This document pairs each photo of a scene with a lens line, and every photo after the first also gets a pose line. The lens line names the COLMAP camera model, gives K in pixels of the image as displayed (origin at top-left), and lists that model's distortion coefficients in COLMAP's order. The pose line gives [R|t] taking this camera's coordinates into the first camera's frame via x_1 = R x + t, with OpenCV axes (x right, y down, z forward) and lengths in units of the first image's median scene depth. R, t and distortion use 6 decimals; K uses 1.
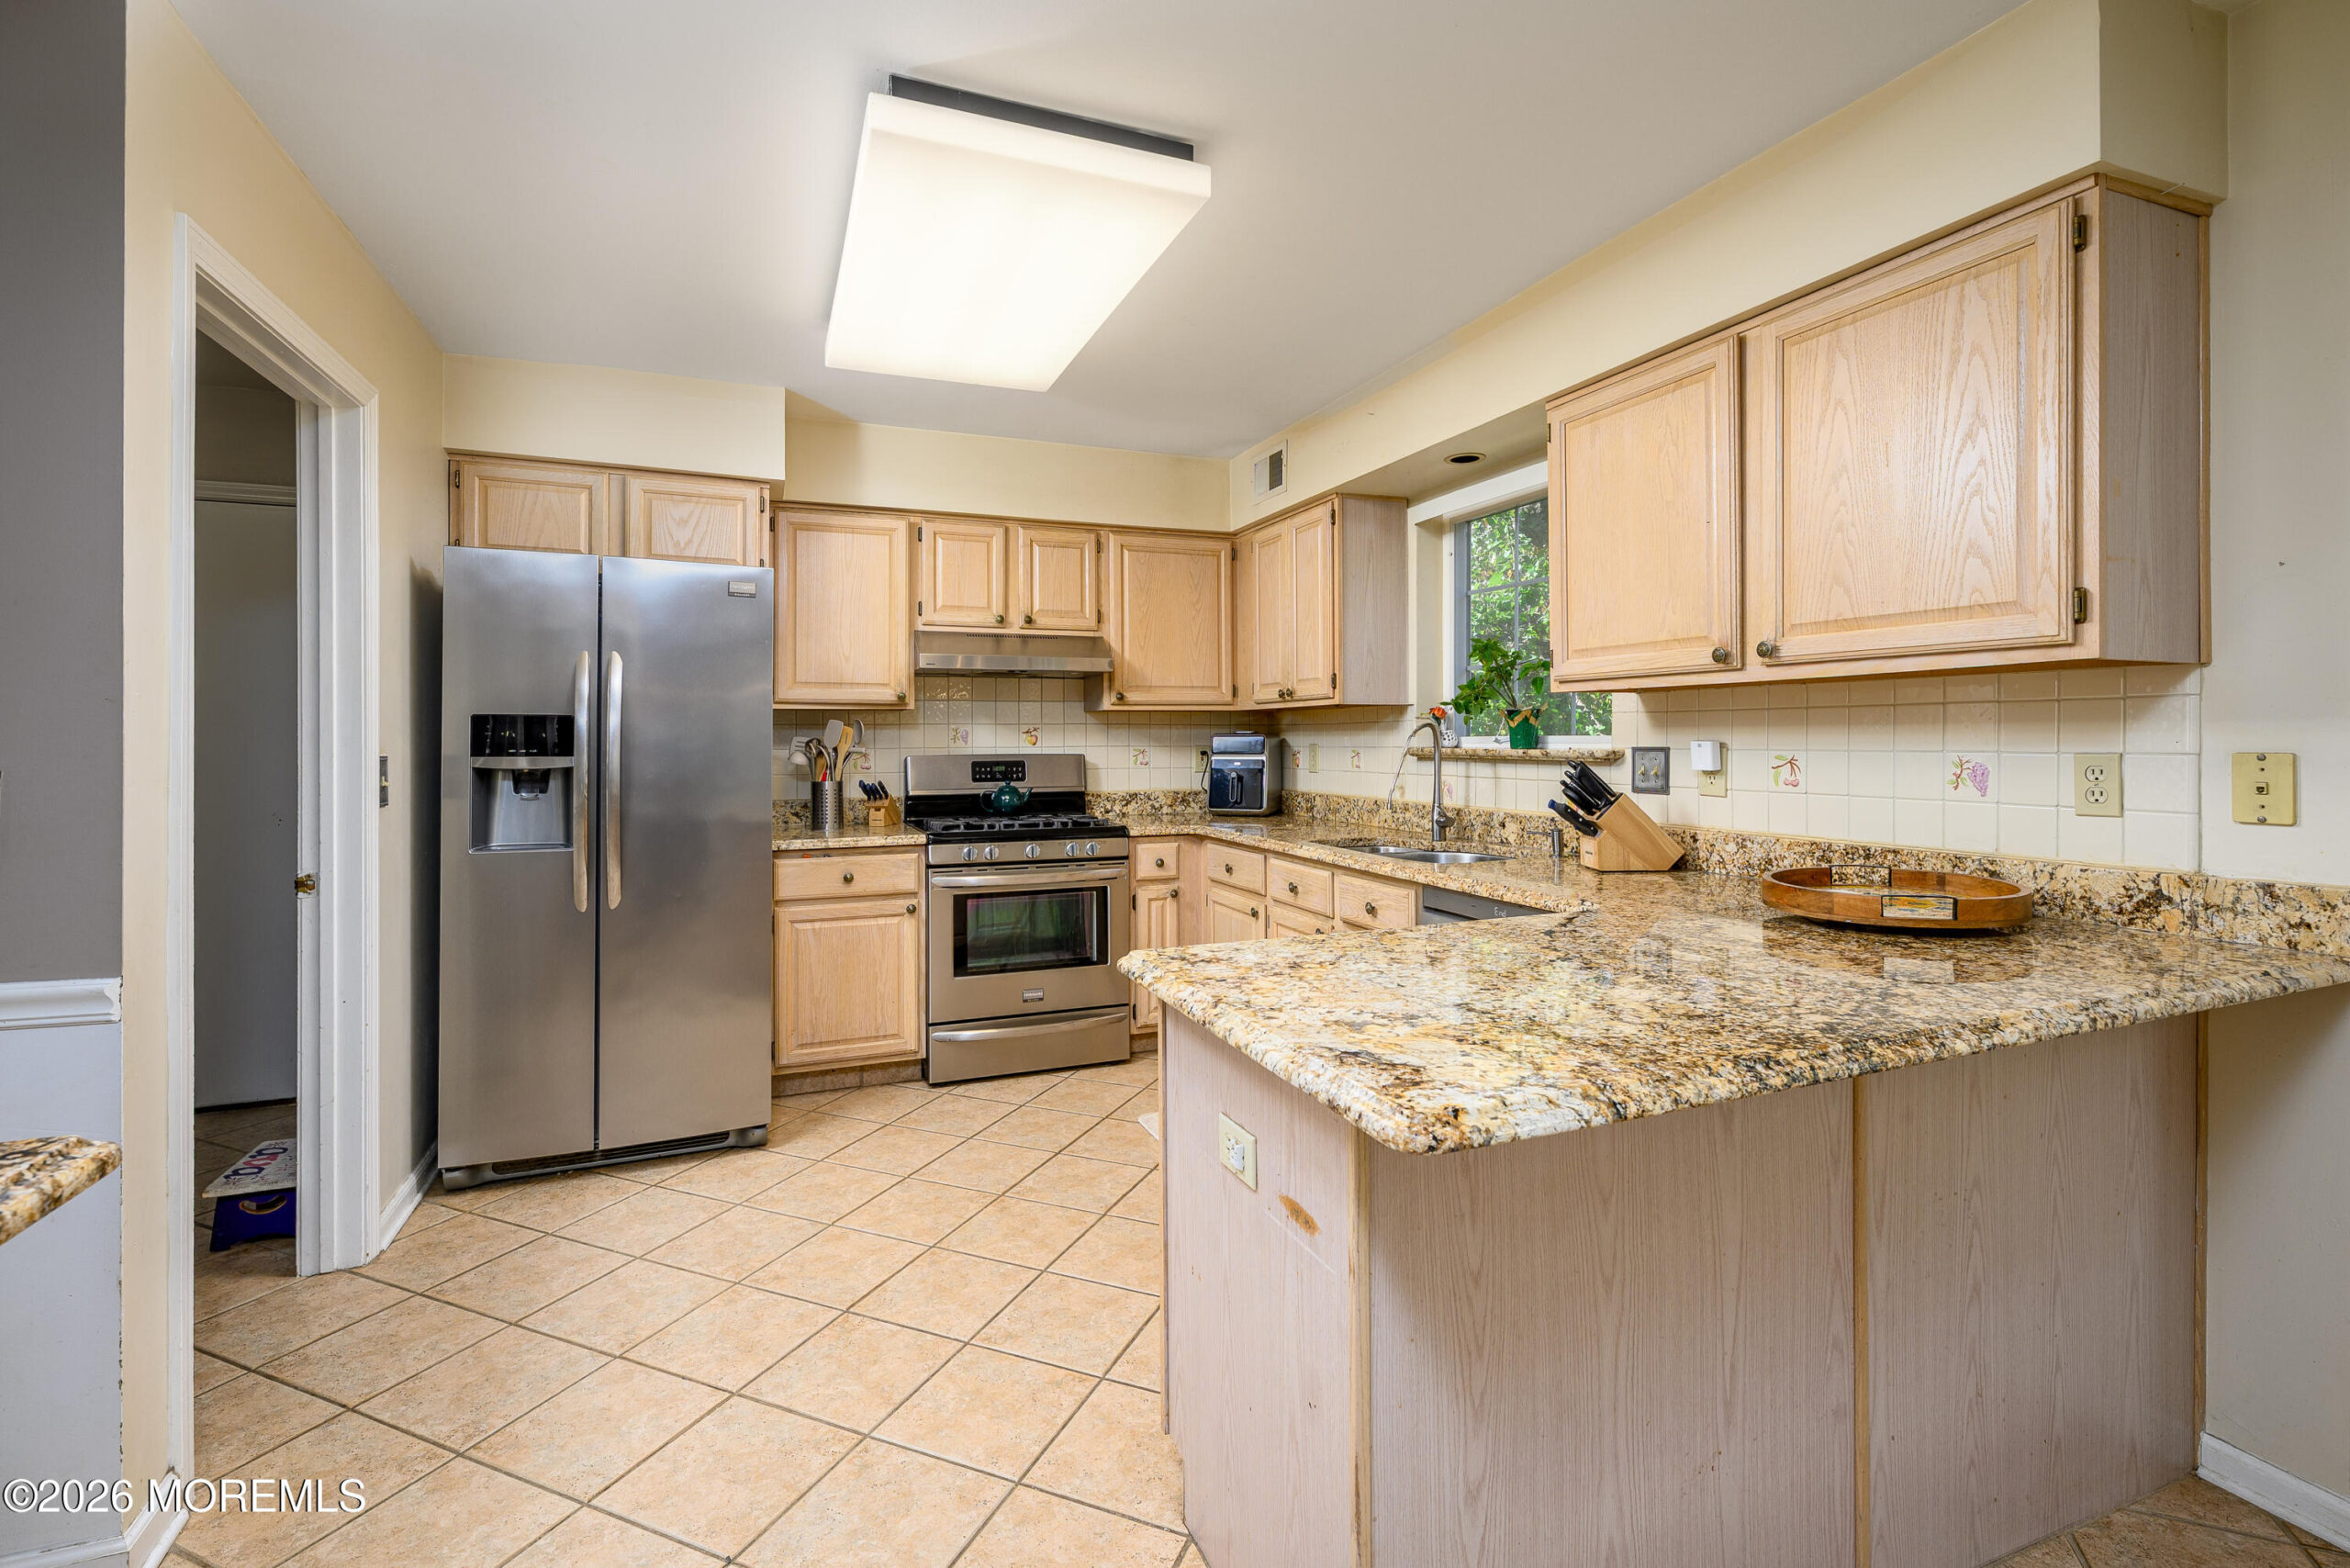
lens RADIAL K [[1048.5, 0, 1178.0], [0, 1048.5, 737.5], [0, 0, 1]] dist [0.000539, -0.000115]
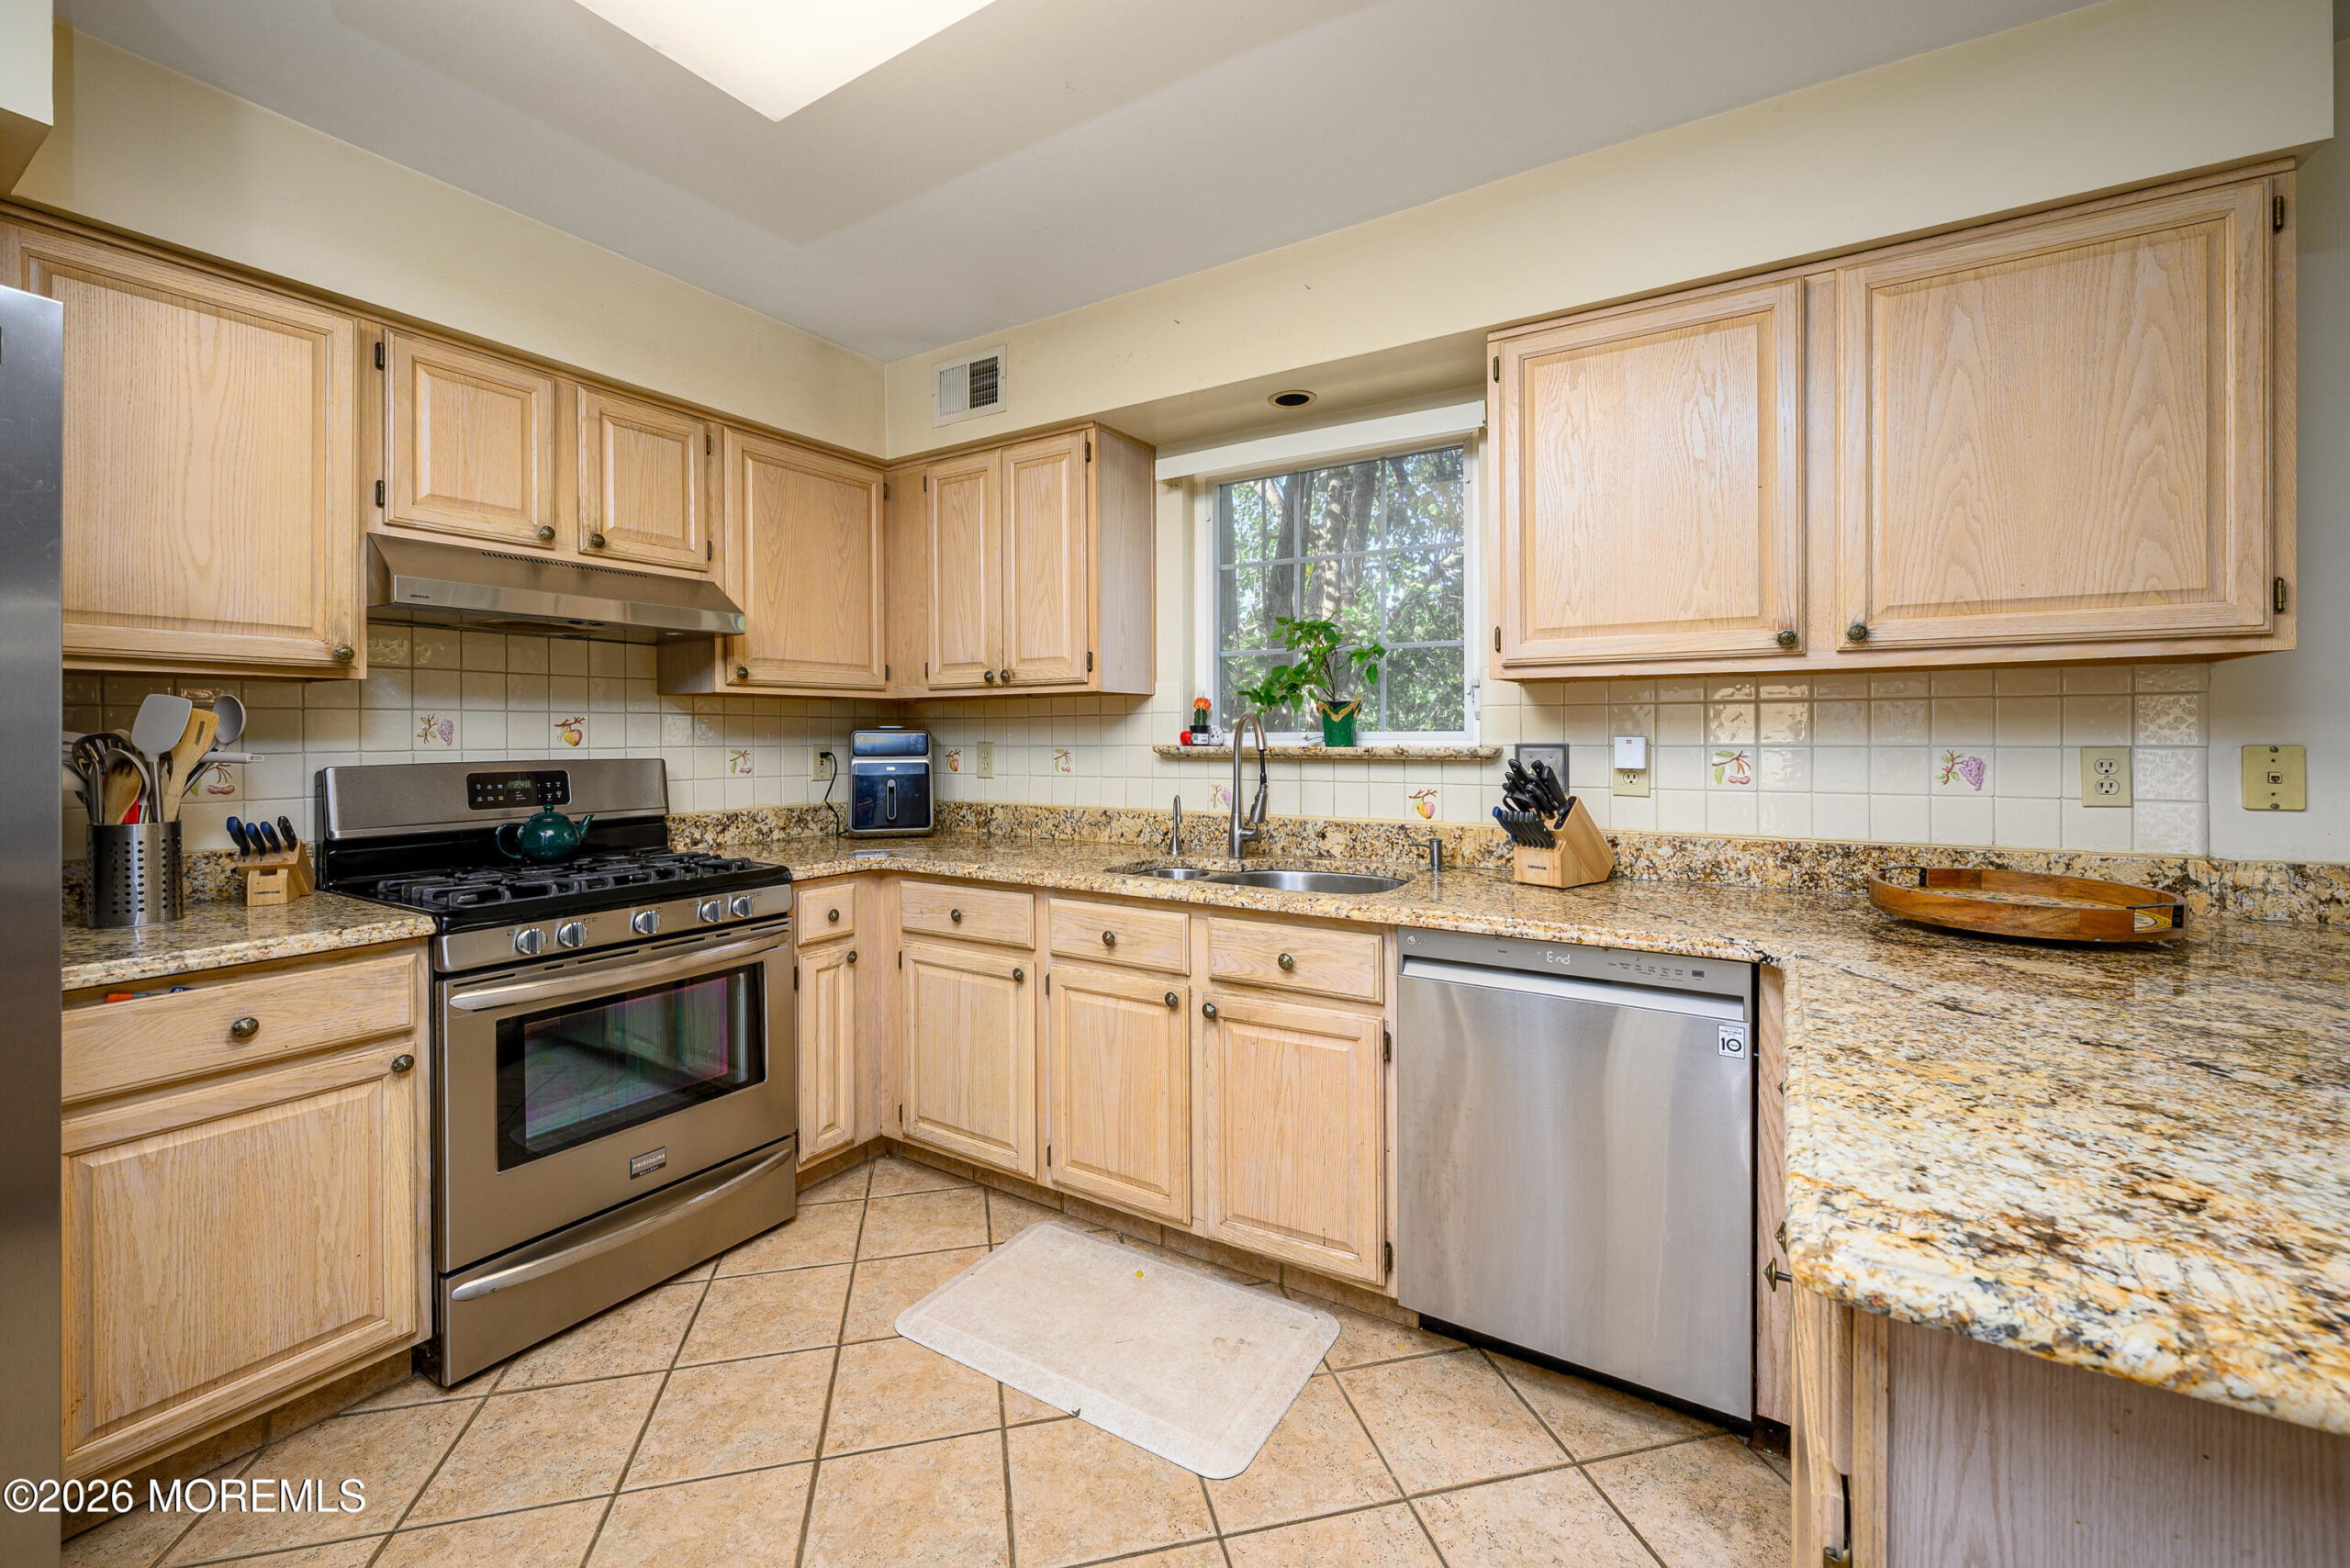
lens RADIAL K [[944.6, 0, 1176.6], [0, 944.6, 739.9], [0, 0, 1]] dist [-0.003017, -0.000166]
pose [[0.808880, -0.001372, 0.587973, -0.216974], [-0.000083, 0.999997, 0.002448, 0.002923], [-0.587974, -0.002029, 0.808877, 0.398444]]
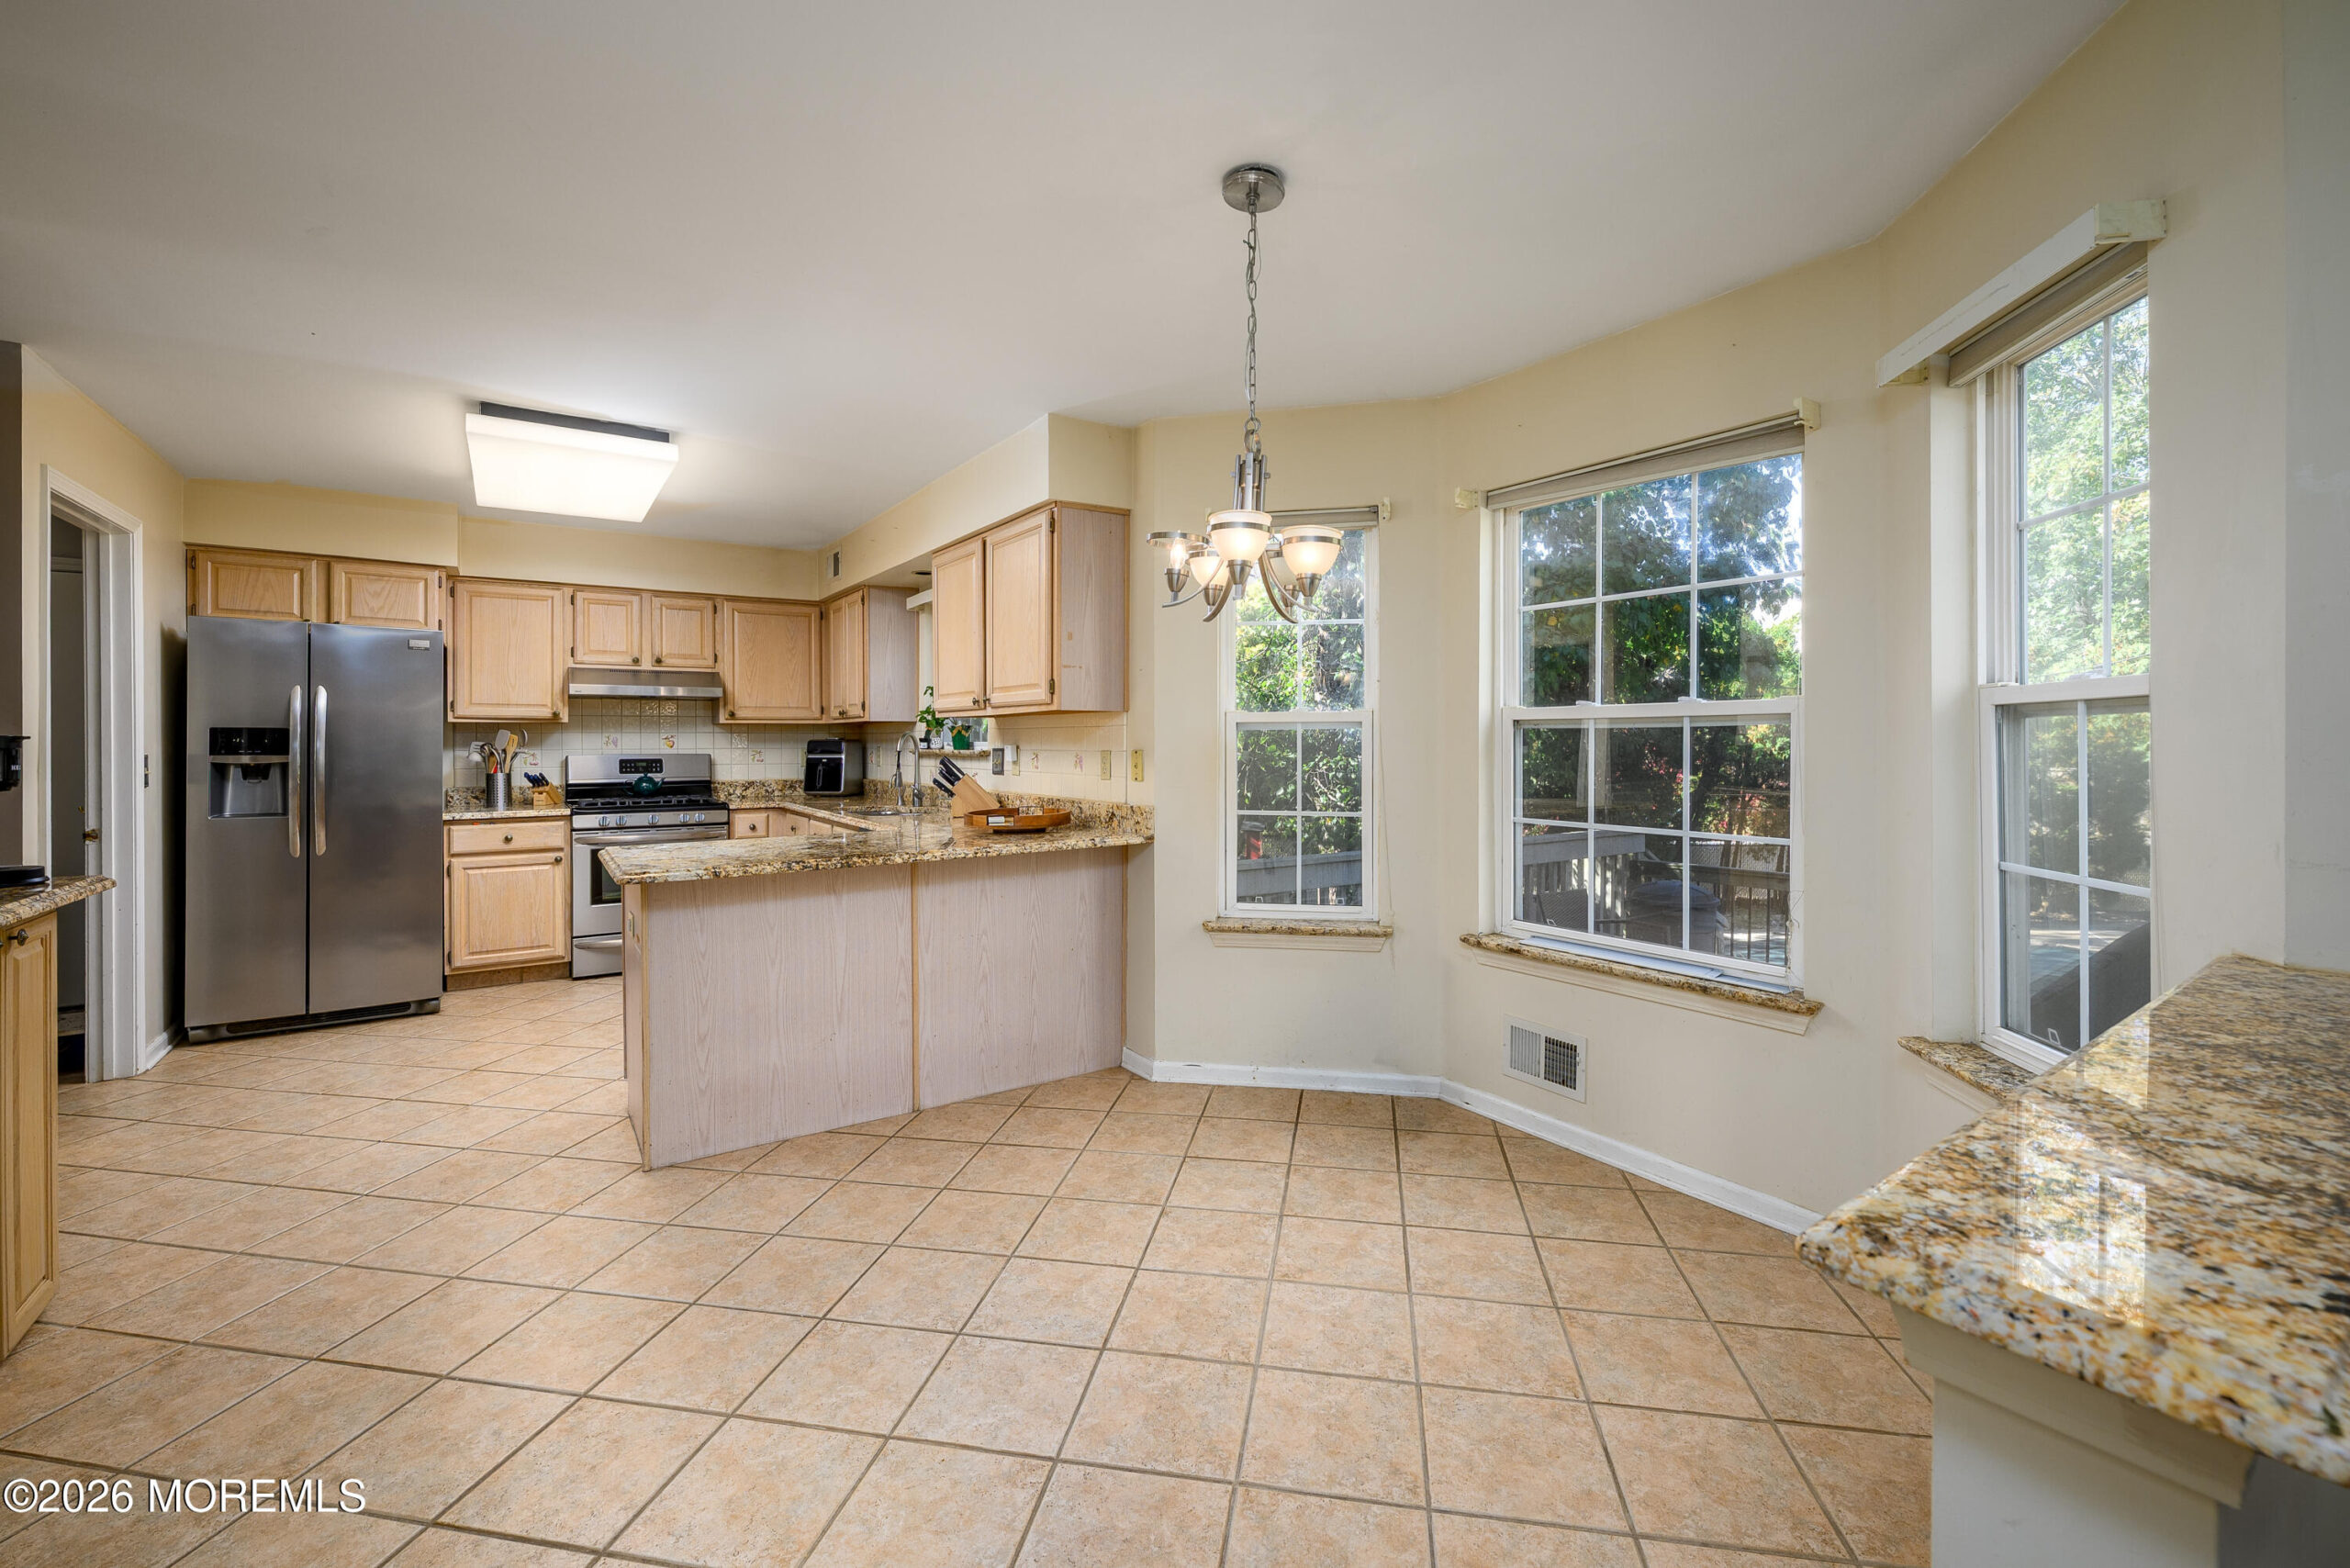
lens RADIAL K [[977.3, 0, 1175.0], [0, 977.3, 744.7], [0, 0, 1]] dist [0.000814, 0.000364]
pose [[0.977226, -0.000288, 0.212200, 0.297251], [-0.000567, 0.999992, 0.003970, -0.002878], [-0.212200, -0.004000, 0.977218, -0.517720]]
